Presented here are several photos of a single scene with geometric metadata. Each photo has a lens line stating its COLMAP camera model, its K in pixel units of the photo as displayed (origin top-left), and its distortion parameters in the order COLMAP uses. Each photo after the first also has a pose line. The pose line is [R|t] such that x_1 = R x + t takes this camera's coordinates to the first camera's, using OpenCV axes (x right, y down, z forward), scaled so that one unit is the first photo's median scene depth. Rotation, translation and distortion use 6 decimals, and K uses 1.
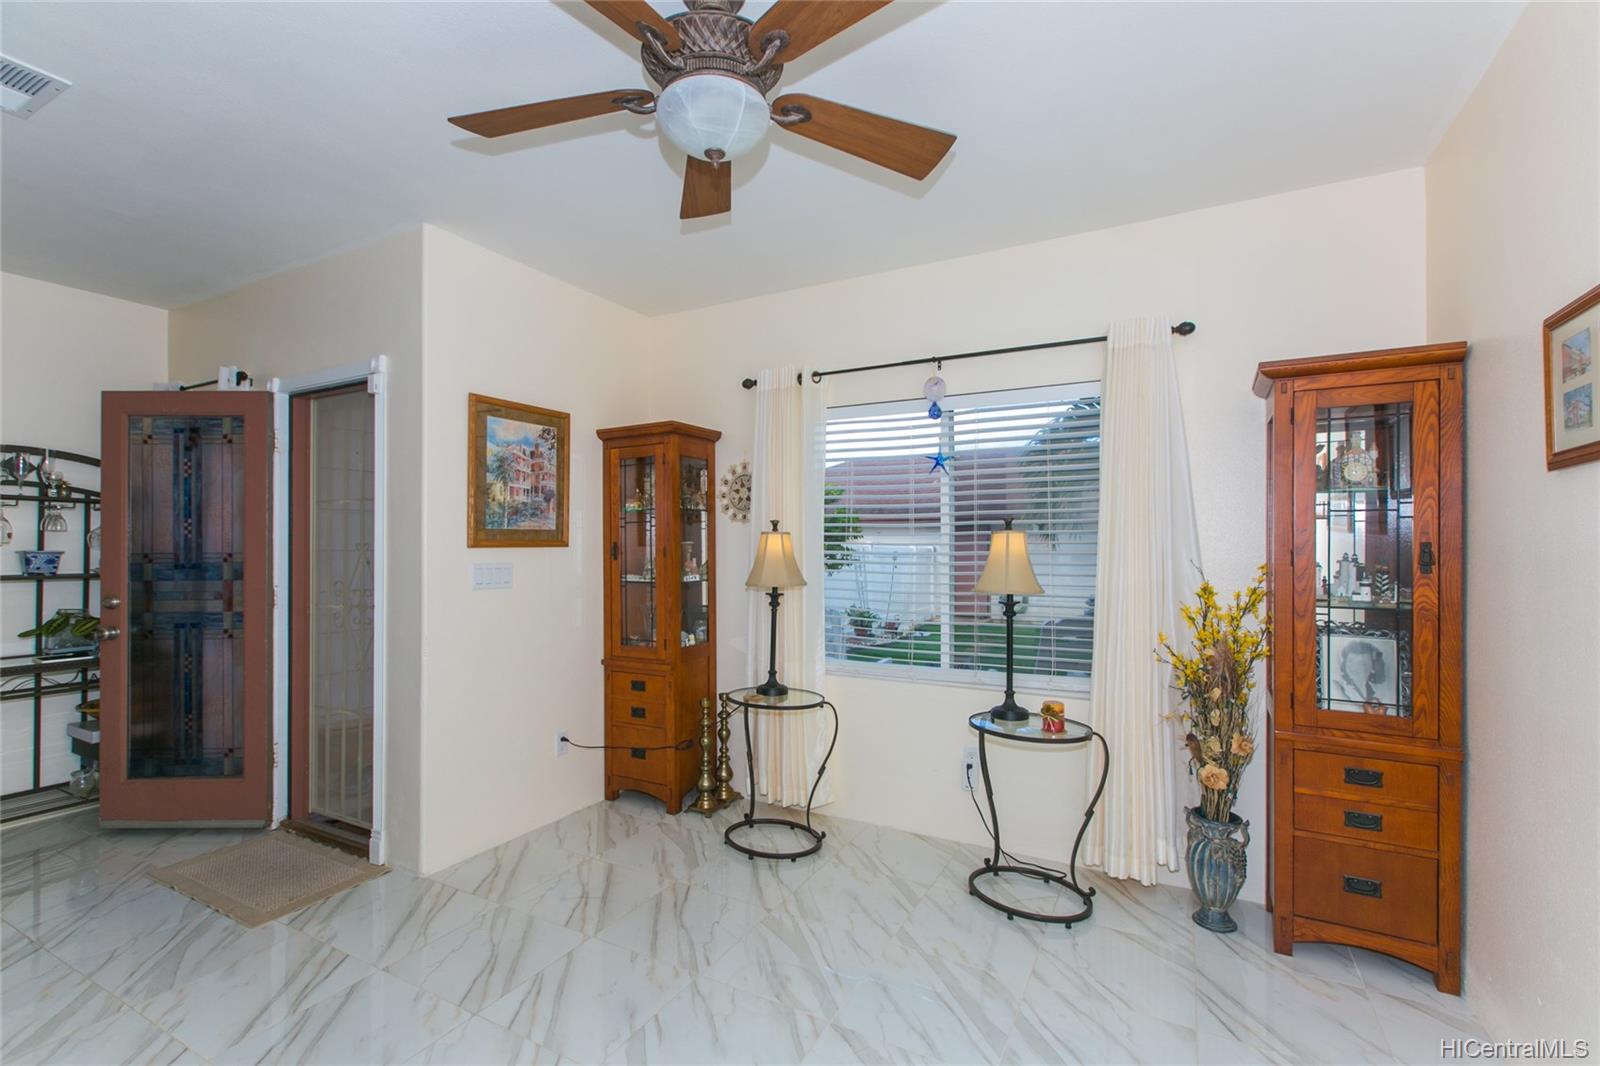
lens RADIAL K [[727.2, 0, 795.7], [0, 727.2, 531.2], [0, 0, 1]] dist [-0.016072, 0.004189]
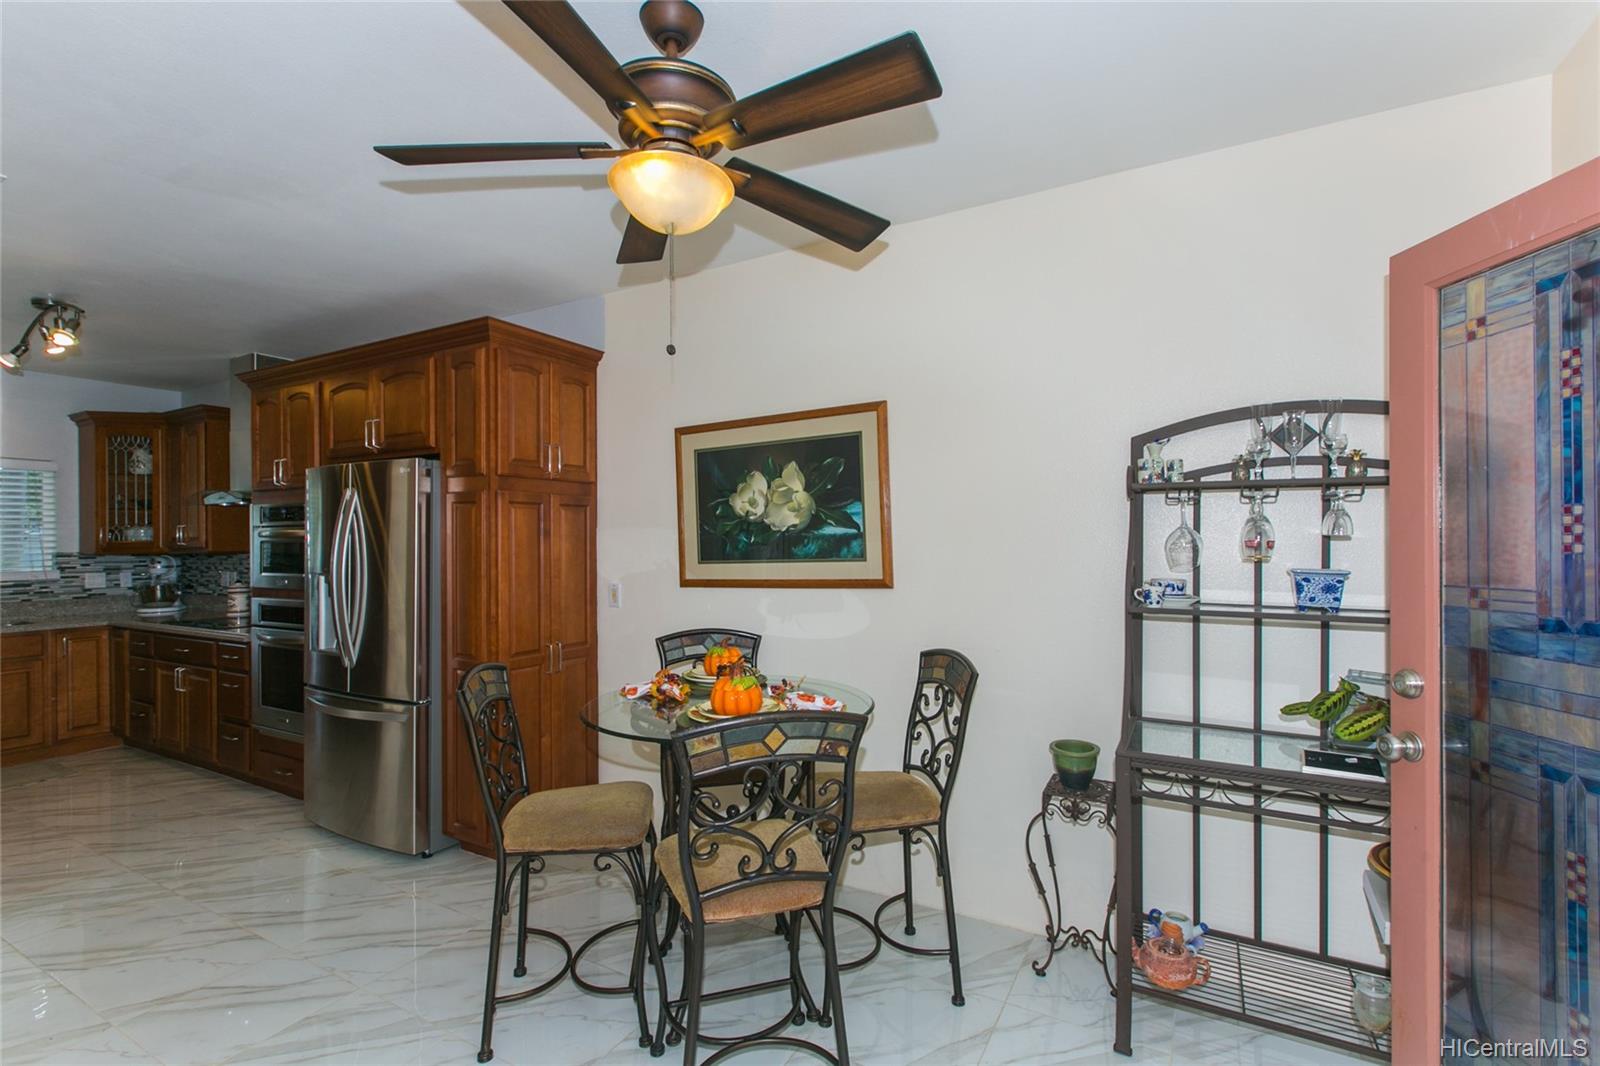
lens RADIAL K [[727.2, 0, 818.8], [0, 727.2, 543.4], [0, 0, 1]] dist [-0.016072, 0.004189]
pose [[-0.016376, 0.003768, -0.999859, -0.450206], [0.009520, 0.999948, 0.003612, -0.001215], [0.999821, -0.009459, -0.016411, 0.599487]]
